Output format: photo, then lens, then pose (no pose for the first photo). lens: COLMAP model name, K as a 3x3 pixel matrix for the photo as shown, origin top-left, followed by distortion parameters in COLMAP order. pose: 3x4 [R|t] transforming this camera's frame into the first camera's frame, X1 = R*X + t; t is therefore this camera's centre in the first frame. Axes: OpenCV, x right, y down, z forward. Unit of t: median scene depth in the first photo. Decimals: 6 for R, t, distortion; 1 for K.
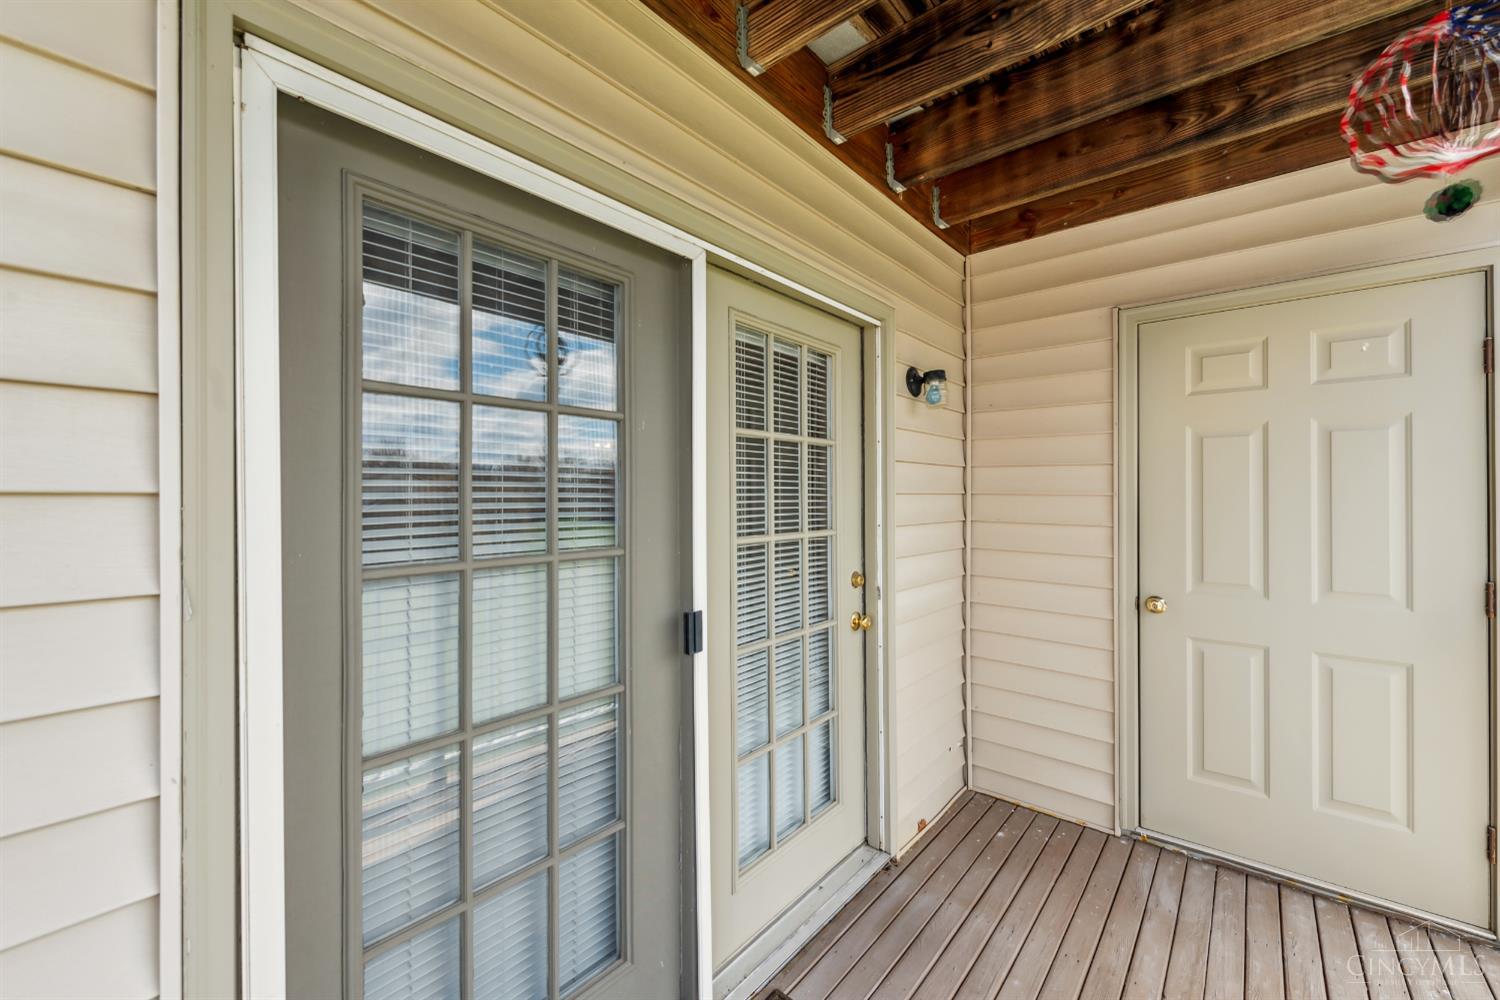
lens RADIAL K [[596.2, 0, 750.0], [0, 596.2, 500.0], [0, 0, 1]] dist [-0.000471, -0.000146]
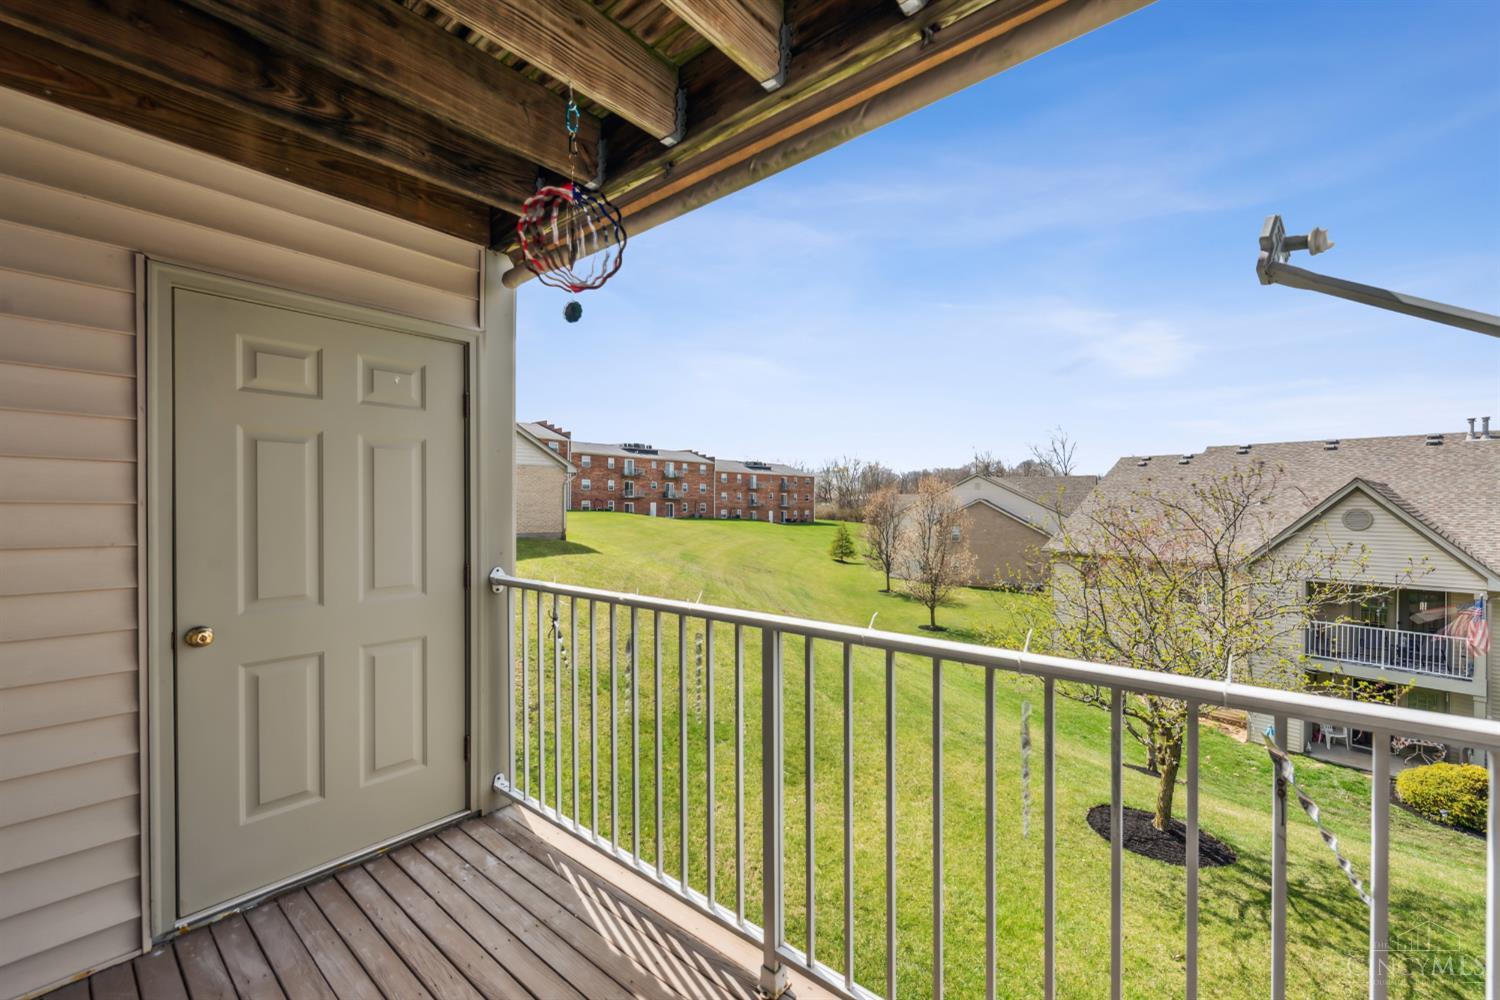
lens RADIAL K [[623.2, 0, 752.9], [0, 623.2, 511.8], [0, 0, 1]] dist [0.001707, 0.000320]
pose [[0.000645, -0.014087, 0.999901, -0.194779], [0.004813, 0.999889, 0.014083, -0.005734], [-0.999988, 0.004803, 0.000713, 0.255378]]
